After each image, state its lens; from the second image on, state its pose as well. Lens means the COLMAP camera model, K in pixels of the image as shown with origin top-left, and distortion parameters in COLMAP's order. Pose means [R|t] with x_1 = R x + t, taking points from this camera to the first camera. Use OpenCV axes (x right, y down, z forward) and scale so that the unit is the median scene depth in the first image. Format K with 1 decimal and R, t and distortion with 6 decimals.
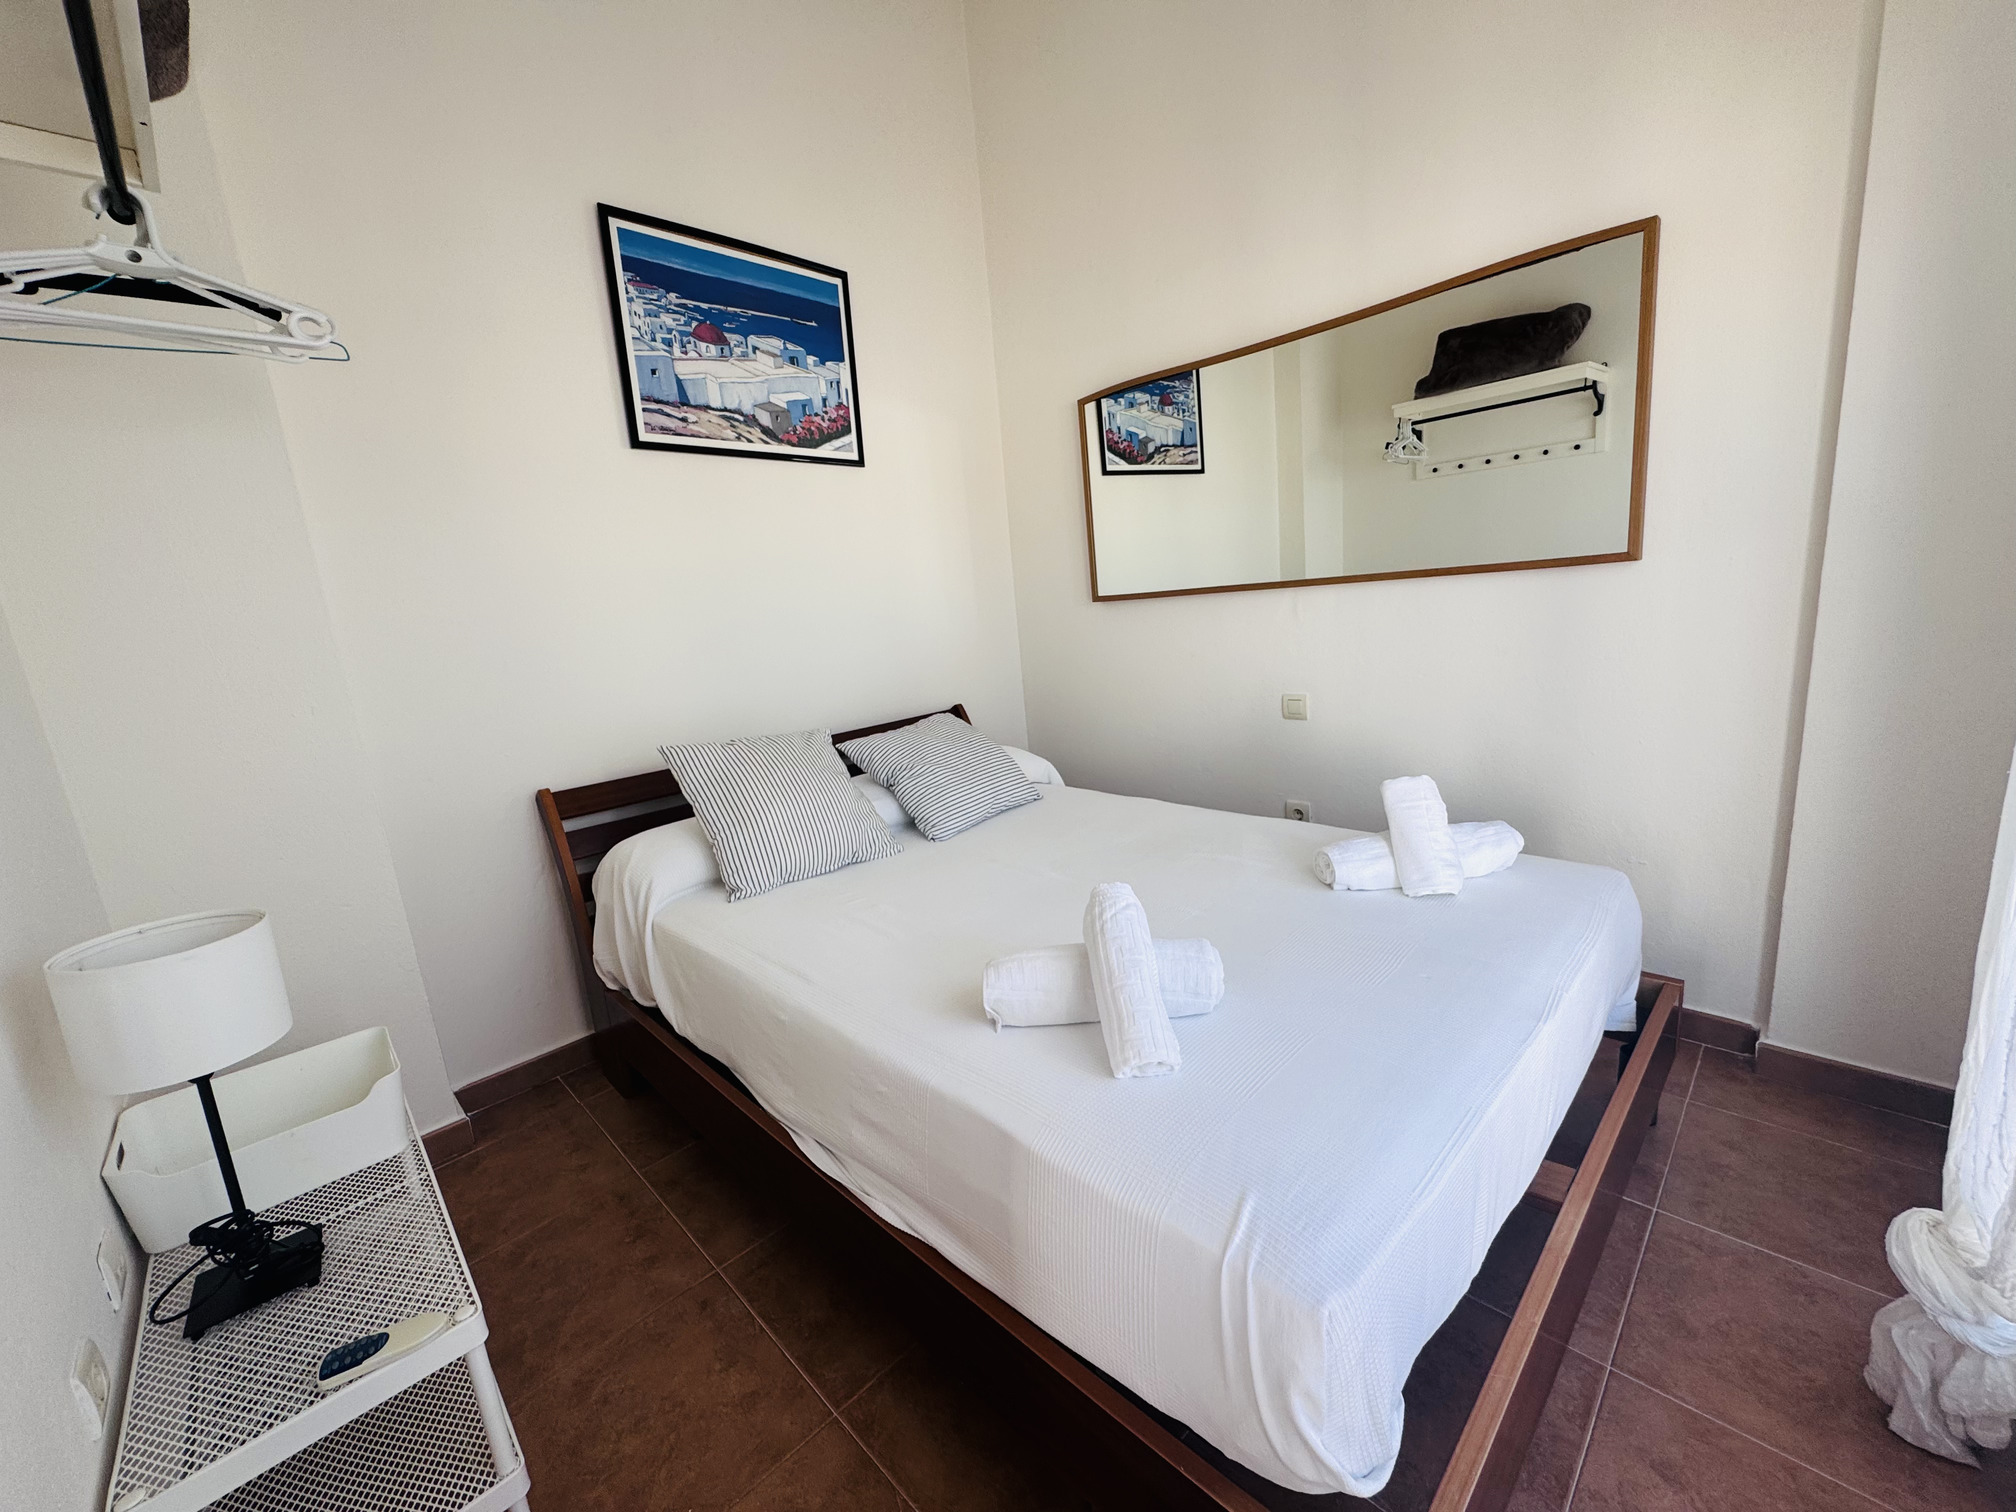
lens RADIAL K [[812.0, 0, 1003.5], [0, 812.0, 759.3], [0, 0, 1]] dist [-0.001937, -0.000065]
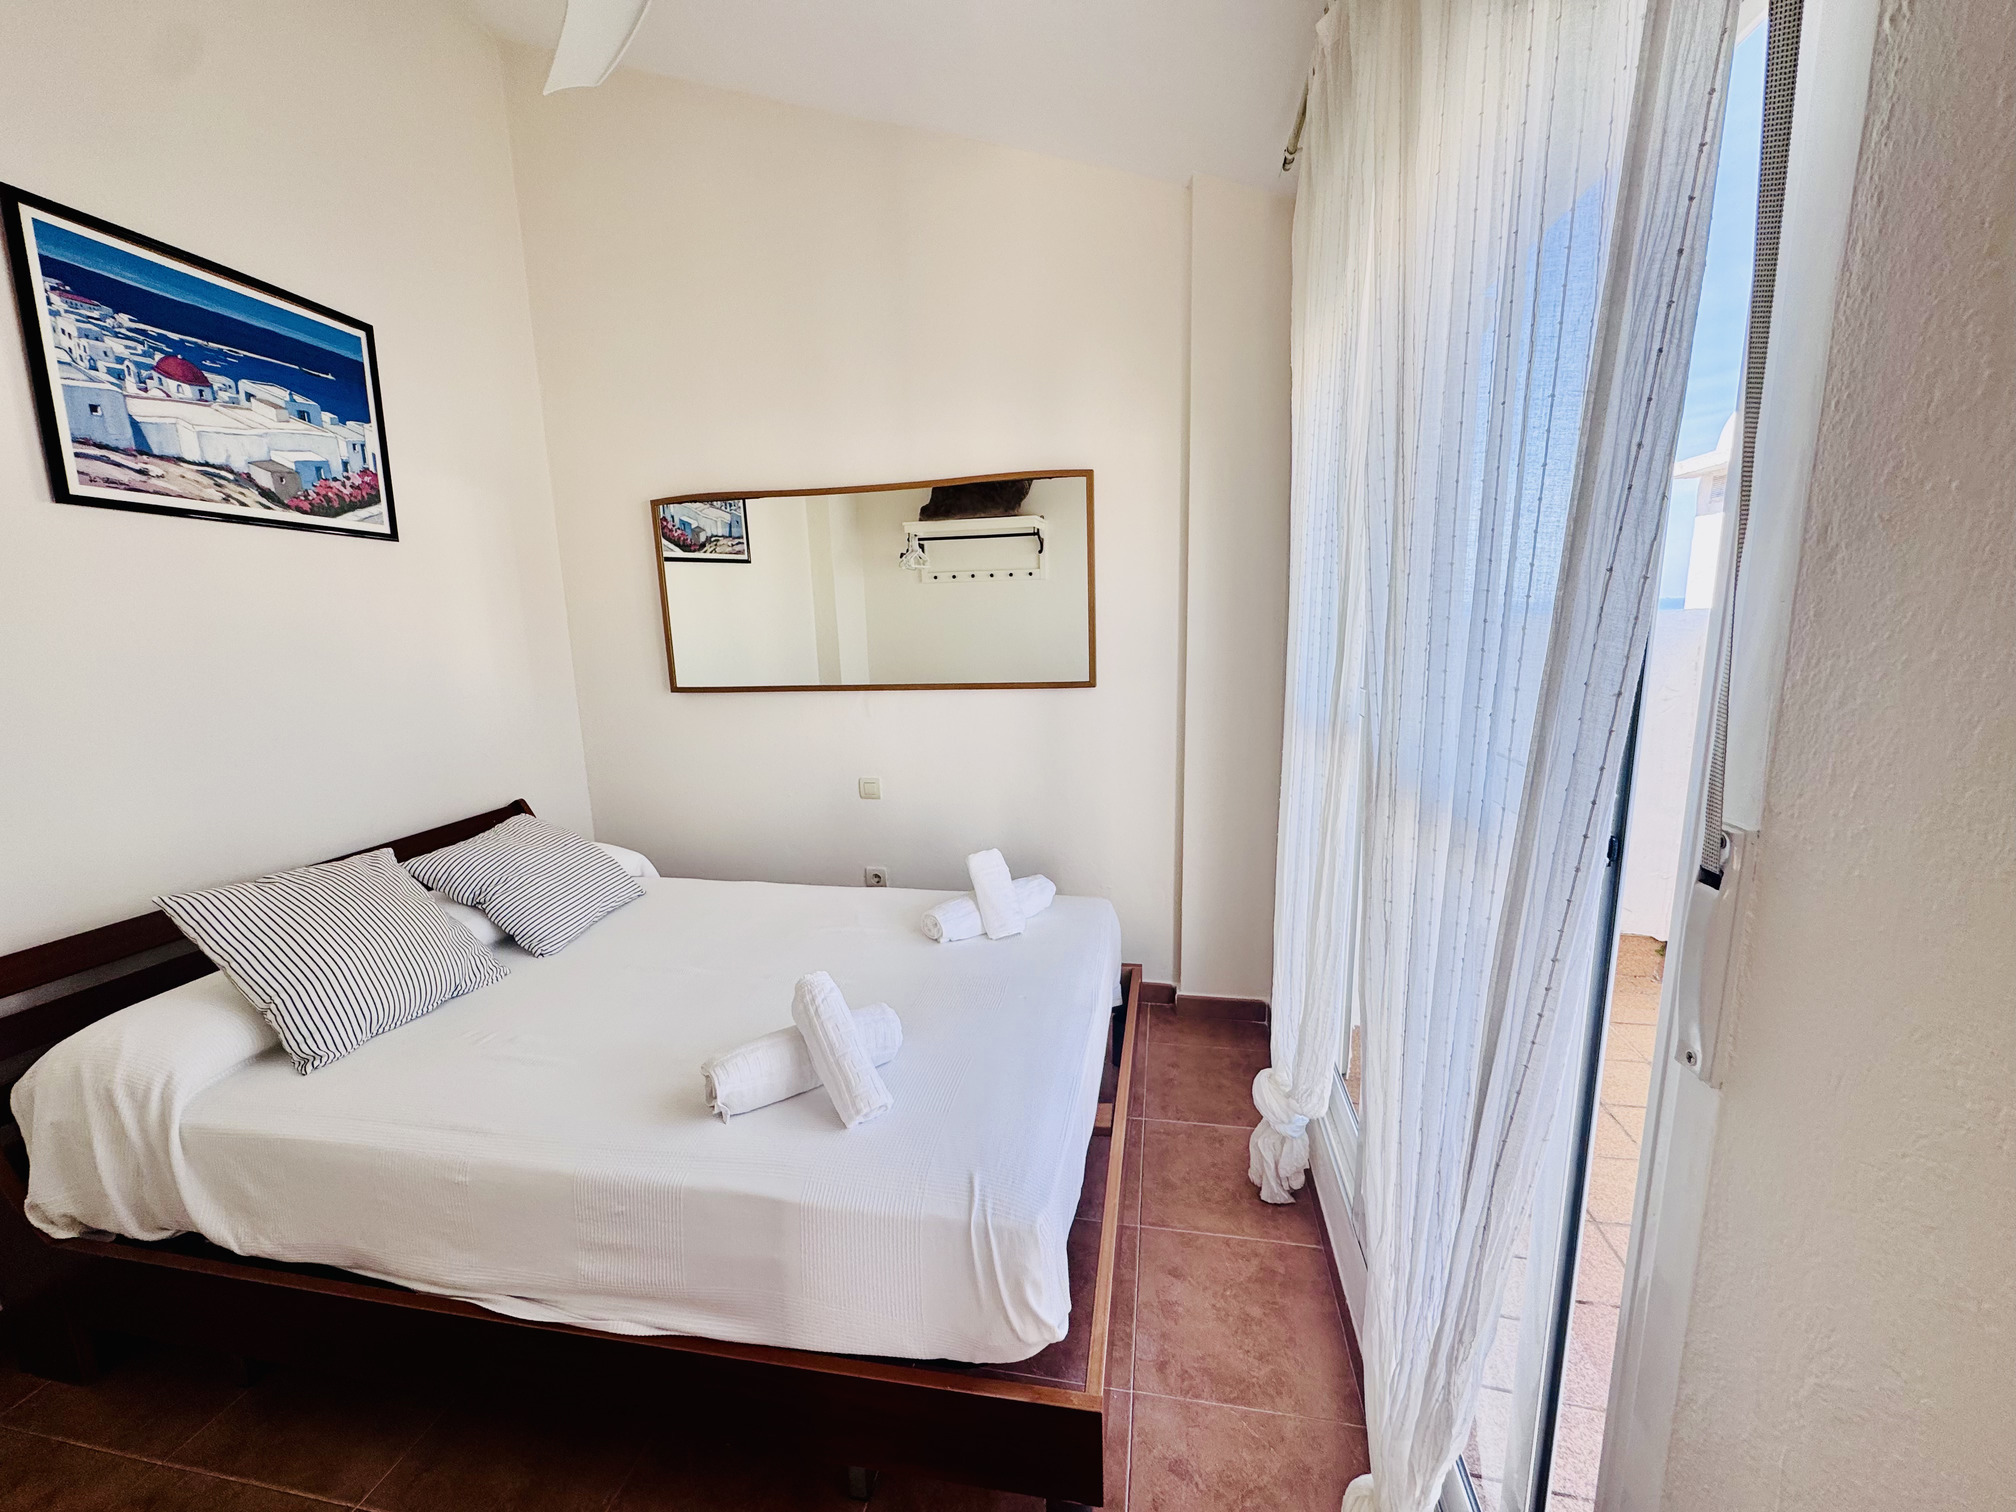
lens RADIAL K [[812.0, 0, 1015.6], [0, 812.0, 758.8], [0, 0, 1]] dist [-0.001937, -0.000065]
pose [[0.816734, -0.035176, 0.575942, -0.188704], [0.068716, 0.996966, -0.036555, -0.062685], [-0.572909, 0.069432, 0.816673, -0.120134]]
